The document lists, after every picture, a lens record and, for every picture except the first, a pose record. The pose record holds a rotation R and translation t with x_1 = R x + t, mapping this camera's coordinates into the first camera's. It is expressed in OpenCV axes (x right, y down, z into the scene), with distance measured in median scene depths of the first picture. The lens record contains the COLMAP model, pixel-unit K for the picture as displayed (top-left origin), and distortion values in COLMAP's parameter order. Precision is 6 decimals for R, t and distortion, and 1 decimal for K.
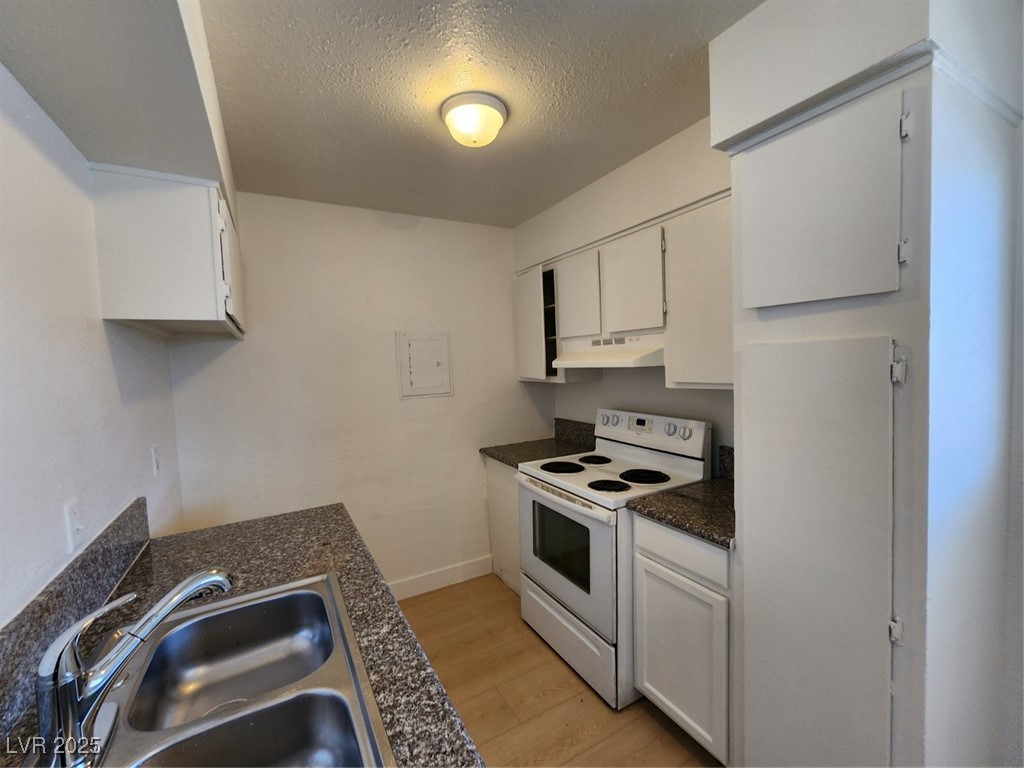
lens RADIAL K [[418.8, 0, 506.1], [0, 418.8, 388.4], [0, 0, 1]] dist [0.005288, -0.000734]
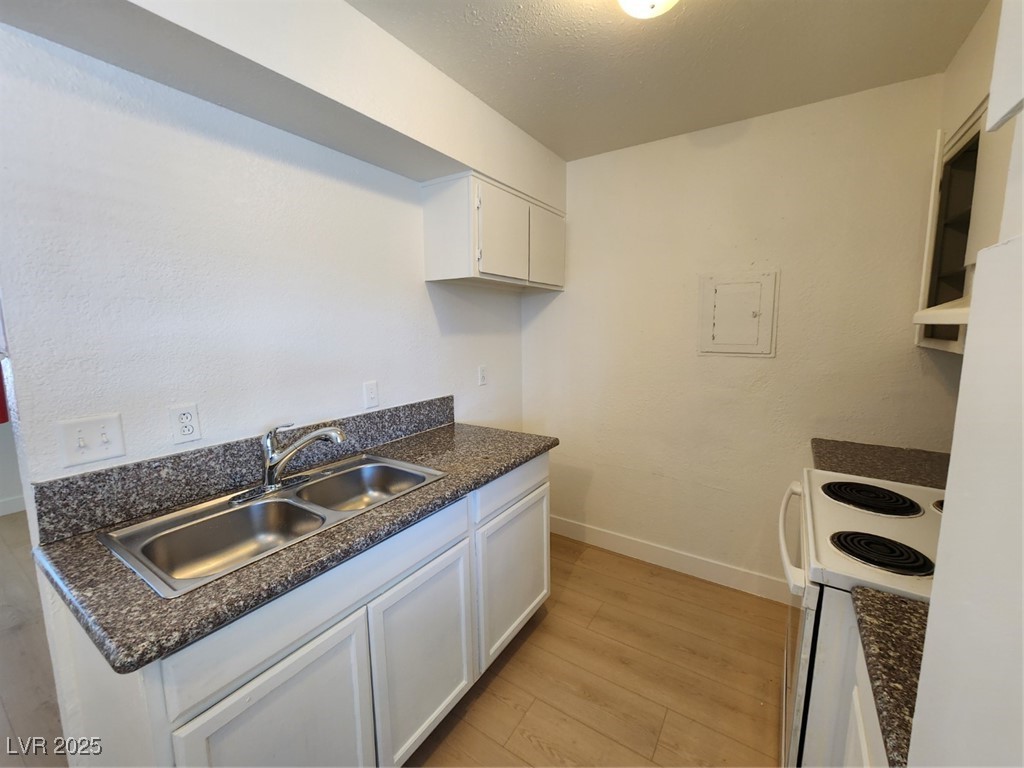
lens RADIAL K [[418.8, 0, 514.2], [0, 418.8, 383.9], [0, 0, 1]] dist [0.005288, -0.000734]
pose [[0.470052, 0.155735, -0.868791, 0.440537], [-0.067090, 0.987767, 0.140763, -0.014967], [0.880085, -0.007879, 0.474750, 0.338365]]
